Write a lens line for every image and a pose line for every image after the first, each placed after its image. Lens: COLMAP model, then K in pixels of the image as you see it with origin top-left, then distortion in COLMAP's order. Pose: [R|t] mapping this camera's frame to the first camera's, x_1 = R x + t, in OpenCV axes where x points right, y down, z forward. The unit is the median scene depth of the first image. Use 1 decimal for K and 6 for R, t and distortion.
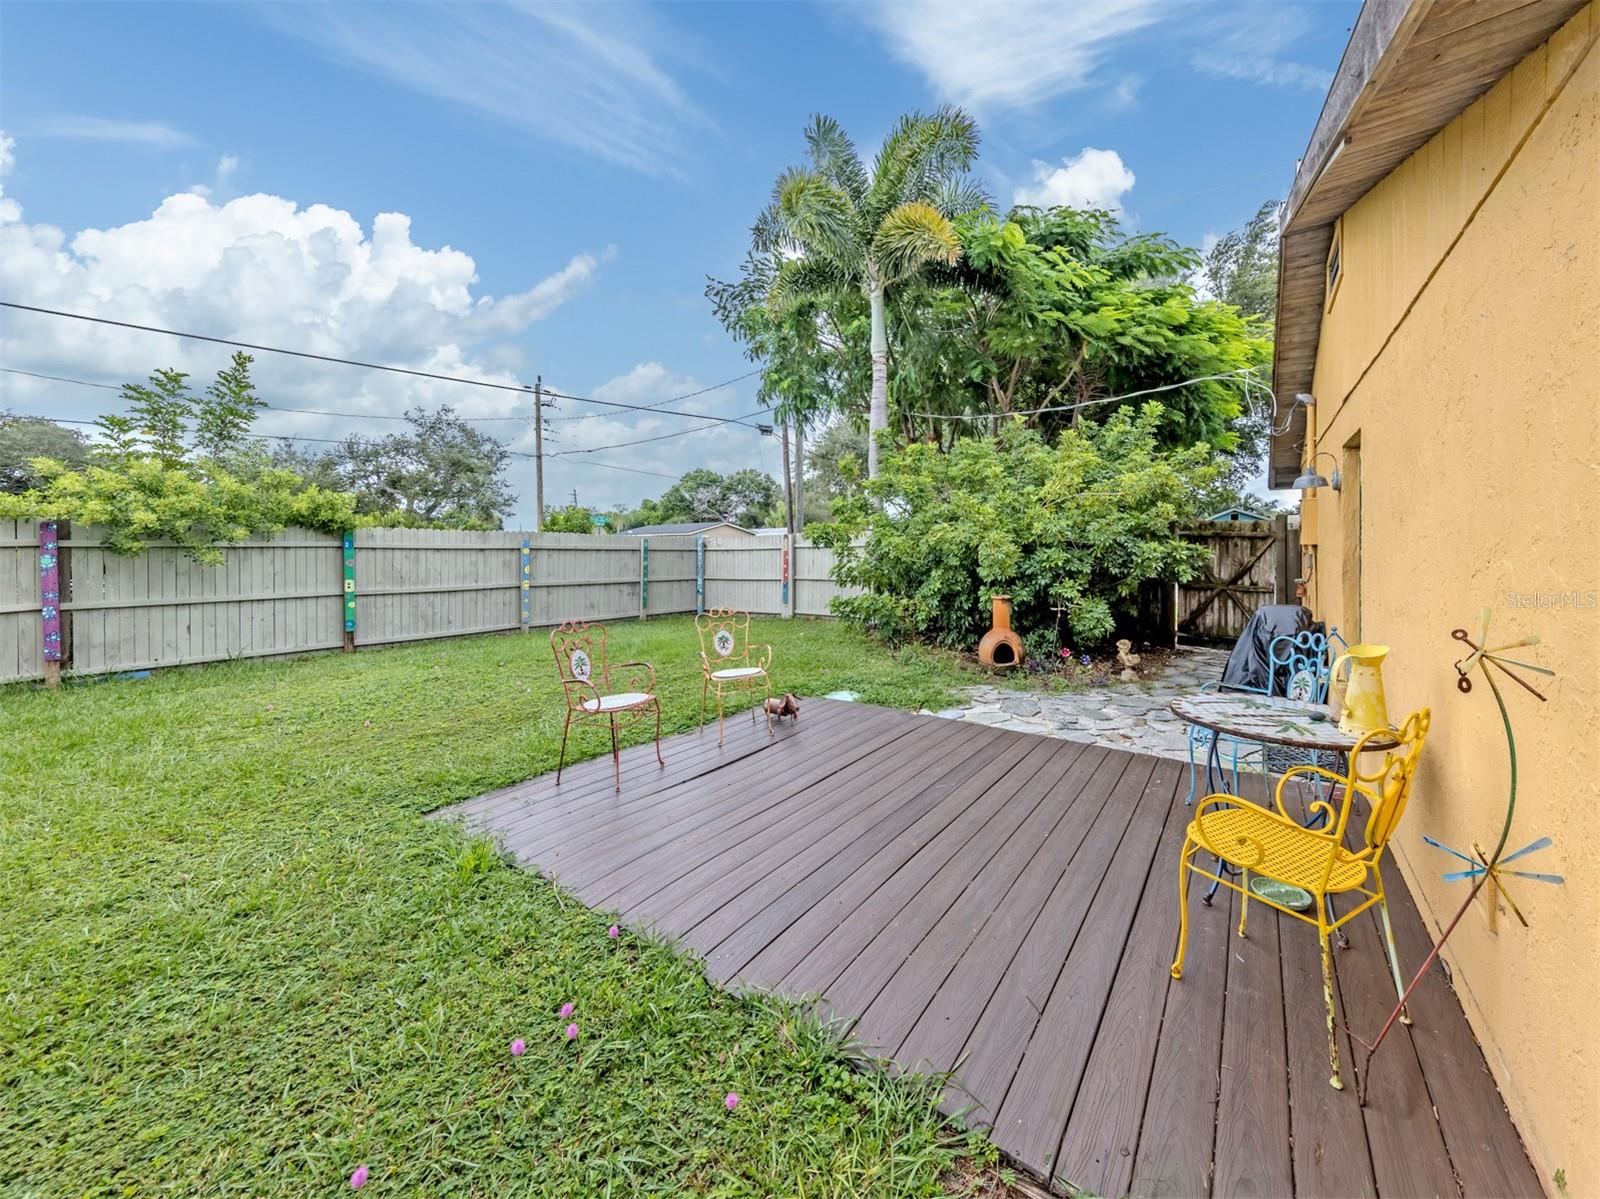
lens RADIAL K [[731.1, 0, 799.6], [0, 731.1, 557.5], [0, 0, 1]] dist [0.001172, 0.000349]
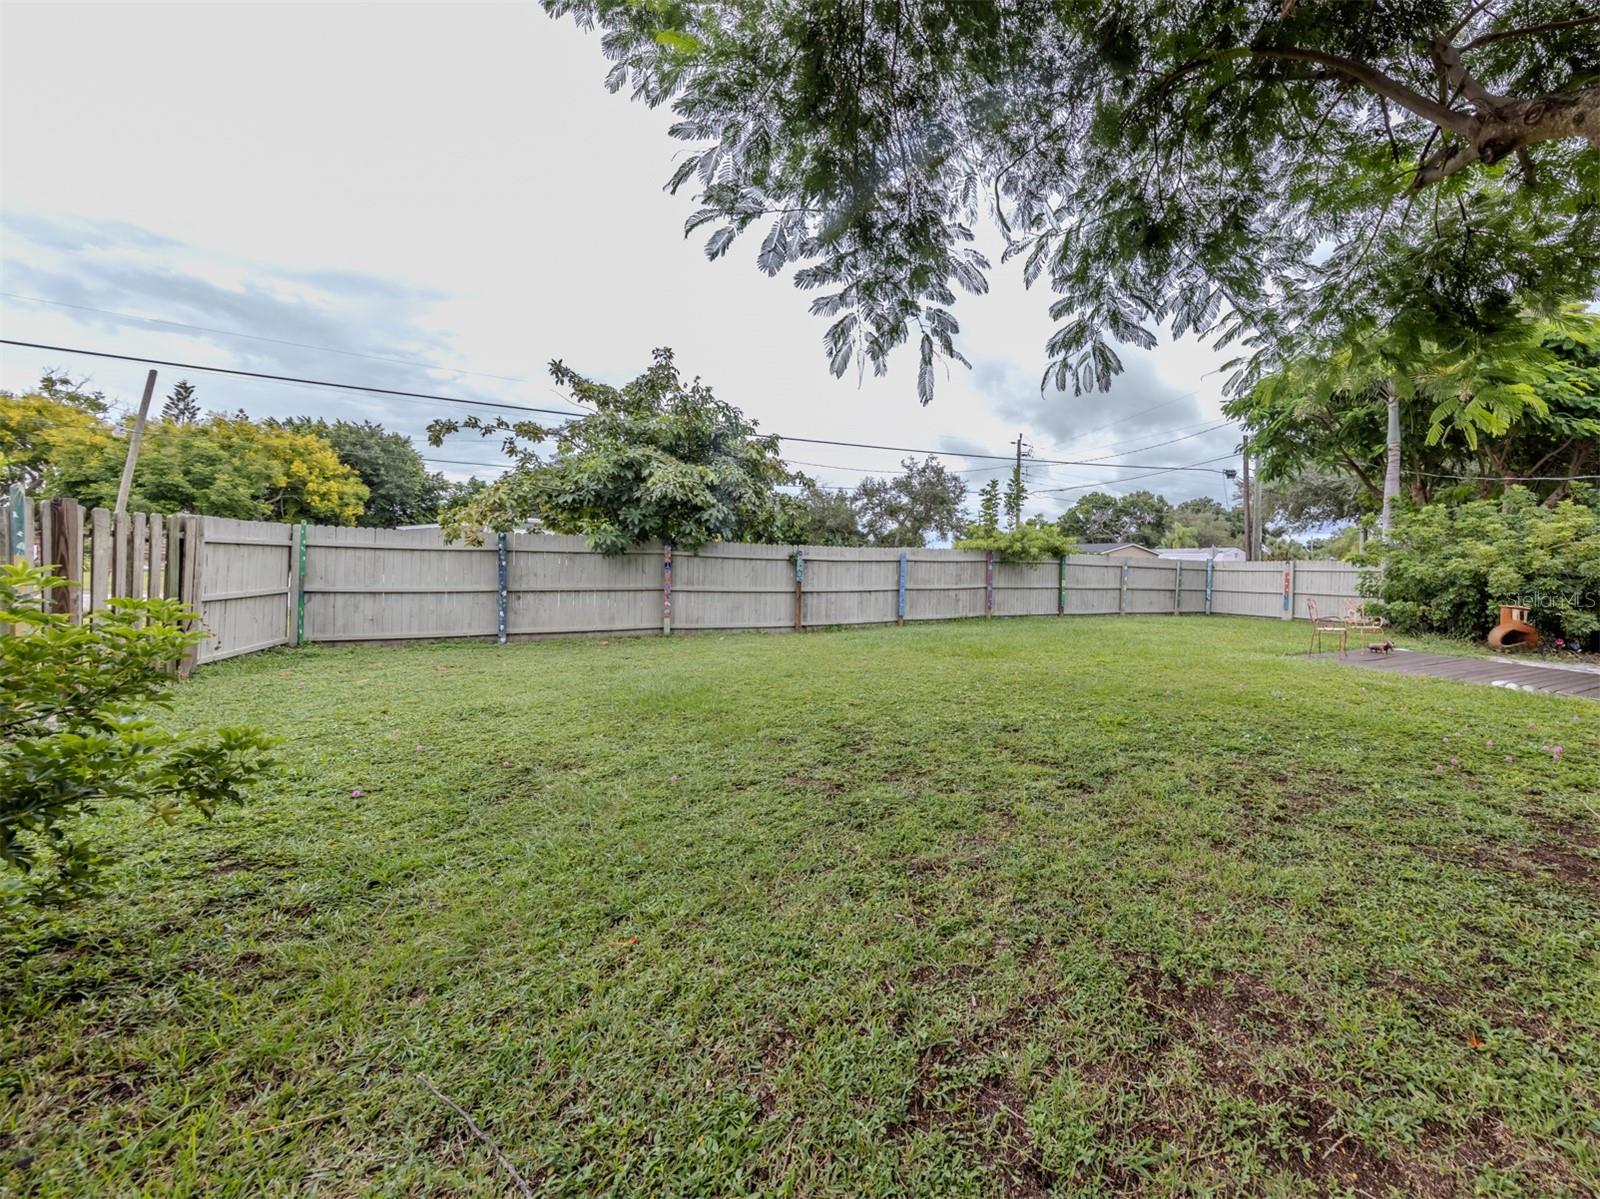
lens RADIAL K [[731.1, 0, 799.6], [0, 731.1, 557.5], [0, 0, 1]] dist [0.001172, 0.000349]
pose [[0.902975, 0.024852, -0.428973, -0.352008], [-0.033055, 0.999385, -0.011683, 0.012873], [0.428419, 0.024730, 0.903242, -0.902716]]
